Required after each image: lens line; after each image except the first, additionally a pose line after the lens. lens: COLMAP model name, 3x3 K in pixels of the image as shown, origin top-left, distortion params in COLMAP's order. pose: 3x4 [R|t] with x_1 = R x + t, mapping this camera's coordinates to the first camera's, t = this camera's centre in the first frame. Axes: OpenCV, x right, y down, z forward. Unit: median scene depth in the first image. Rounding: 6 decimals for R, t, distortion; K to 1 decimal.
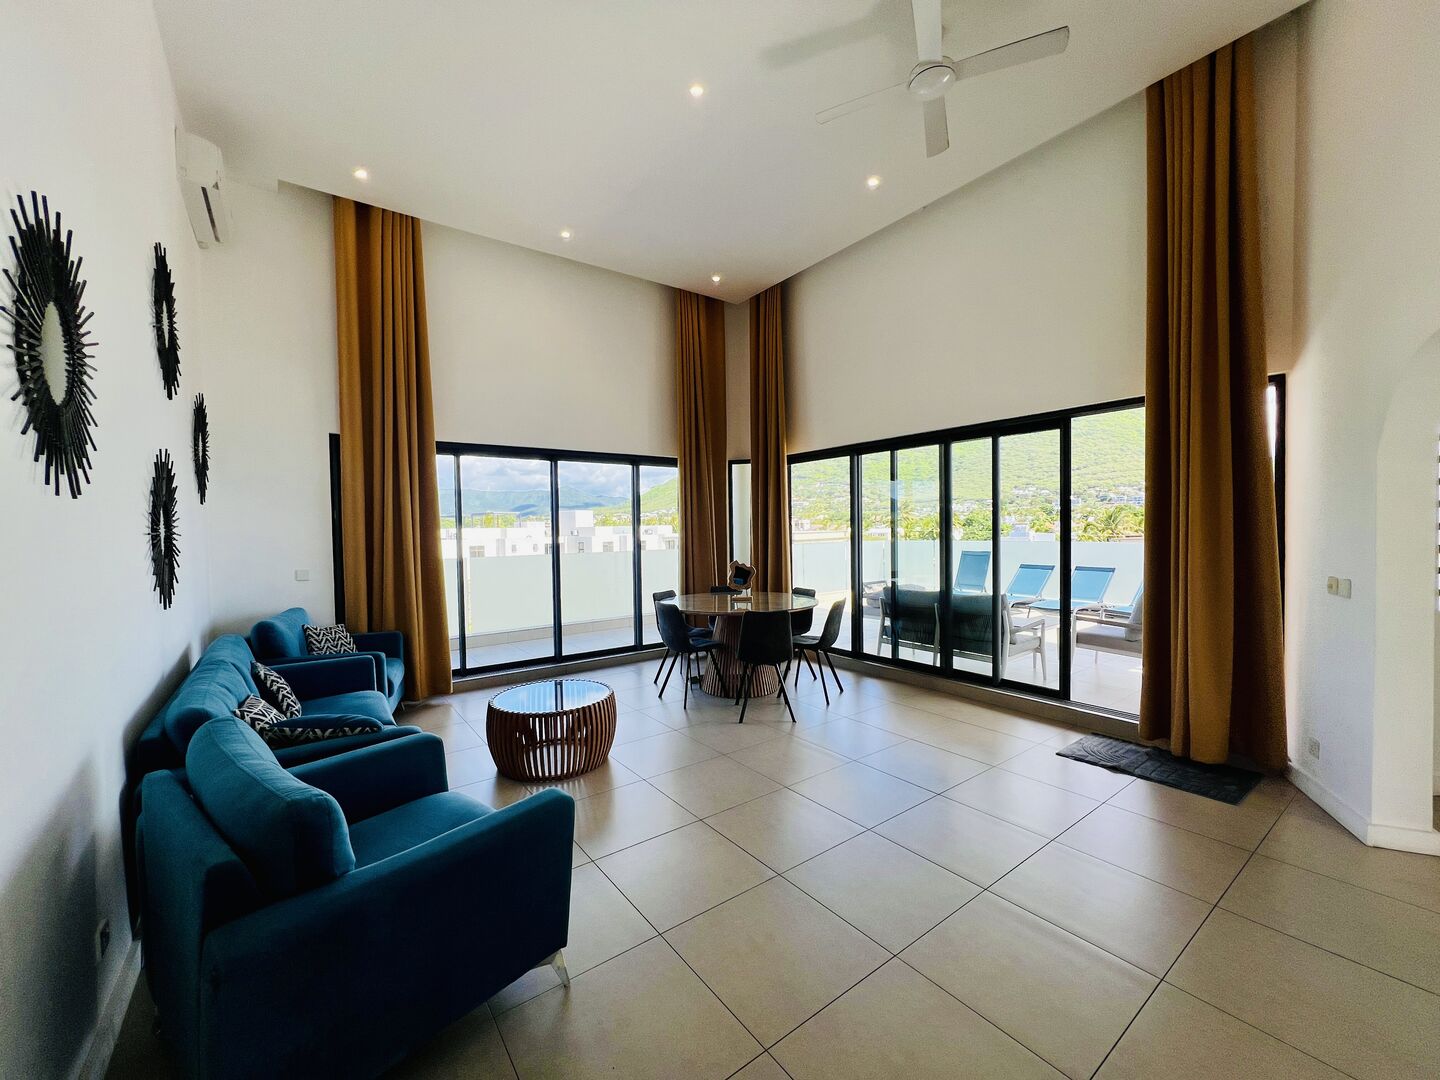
lens RADIAL K [[581.9, 0, 731.1], [0, 581.9, 542.7], [0, 0, 1]] dist [0.001322, -0.000271]
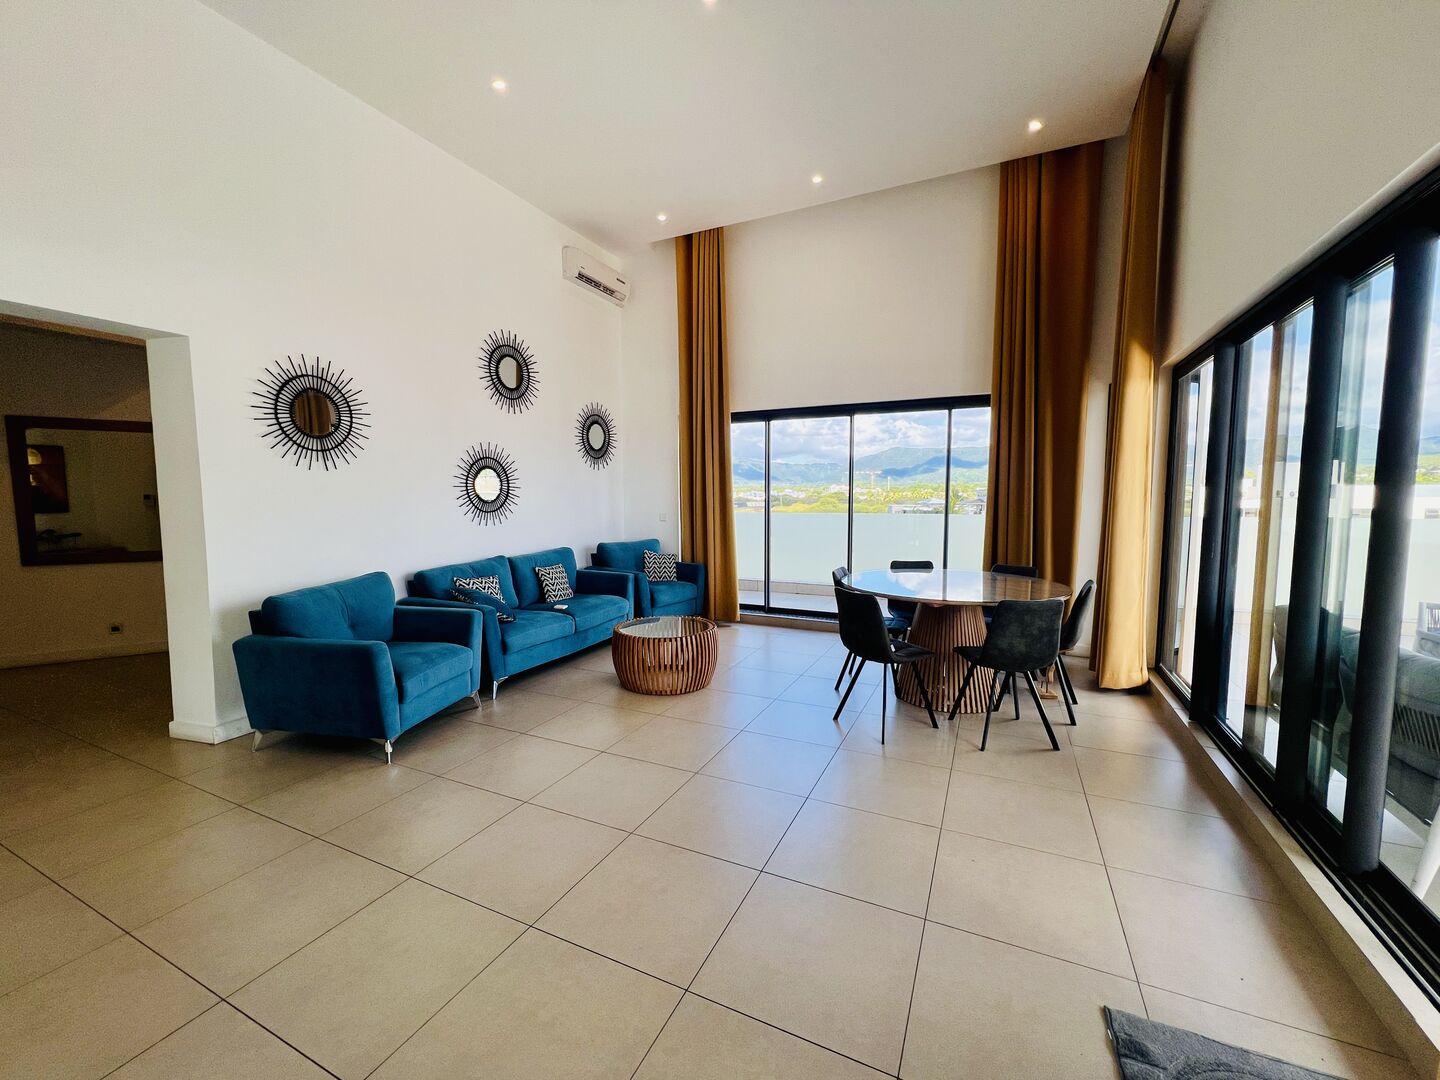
lens RADIAL K [[581.9, 0, 721.1], [0, 581.9, 536.0], [0, 0, 1]] dist [0.001322, -0.000271]
pose [[0.458072, 0.084473, -0.884892, 0.513774], [-0.028612, 0.996360, 0.080302, -0.014290], [0.888454, -0.011466, 0.458821, 0.389020]]
